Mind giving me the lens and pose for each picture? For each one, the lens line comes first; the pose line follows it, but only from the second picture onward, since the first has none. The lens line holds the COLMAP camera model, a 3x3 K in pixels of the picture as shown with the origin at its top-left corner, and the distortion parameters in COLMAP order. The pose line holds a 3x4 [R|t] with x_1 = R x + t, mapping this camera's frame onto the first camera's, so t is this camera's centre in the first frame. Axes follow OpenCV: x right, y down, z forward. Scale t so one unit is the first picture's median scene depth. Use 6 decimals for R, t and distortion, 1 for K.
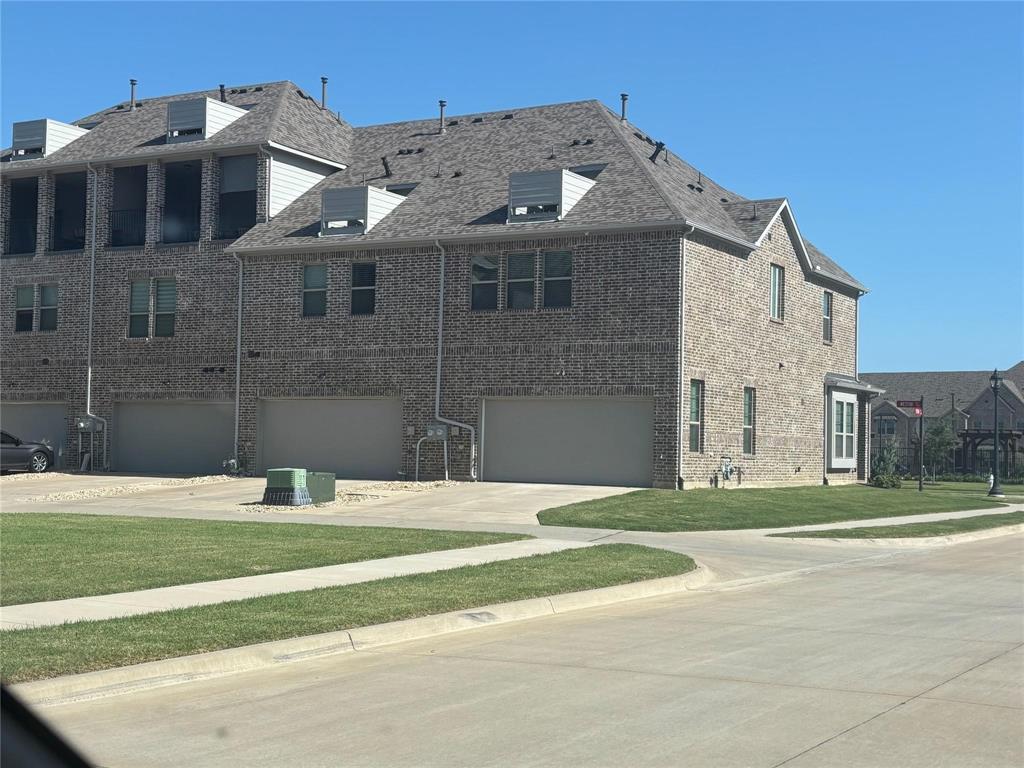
lens RADIAL K [[1463.6, 0, 512.0], [0, 1463.6, 384.0], [0, 0, 1]] dist [0.010045, -0.000810]
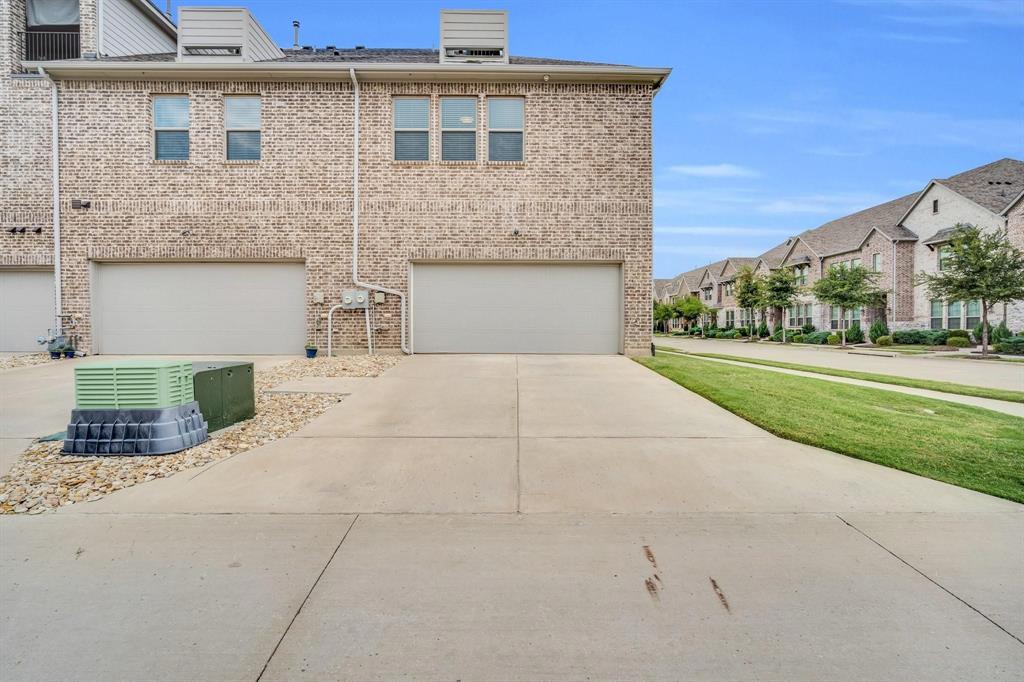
lens RADIAL K [[451.2, 0, 508.5], [0, 451.2, 331.0], [0, 0, 1]] dist [-0.013113, 0.000678]
pose [[0.859923, -0.027928, 0.509658, -0.109338], [-0.008687, 0.997557, 0.069320, 0.032265], [-0.510349, -0.064037, 0.857580, 0.721508]]
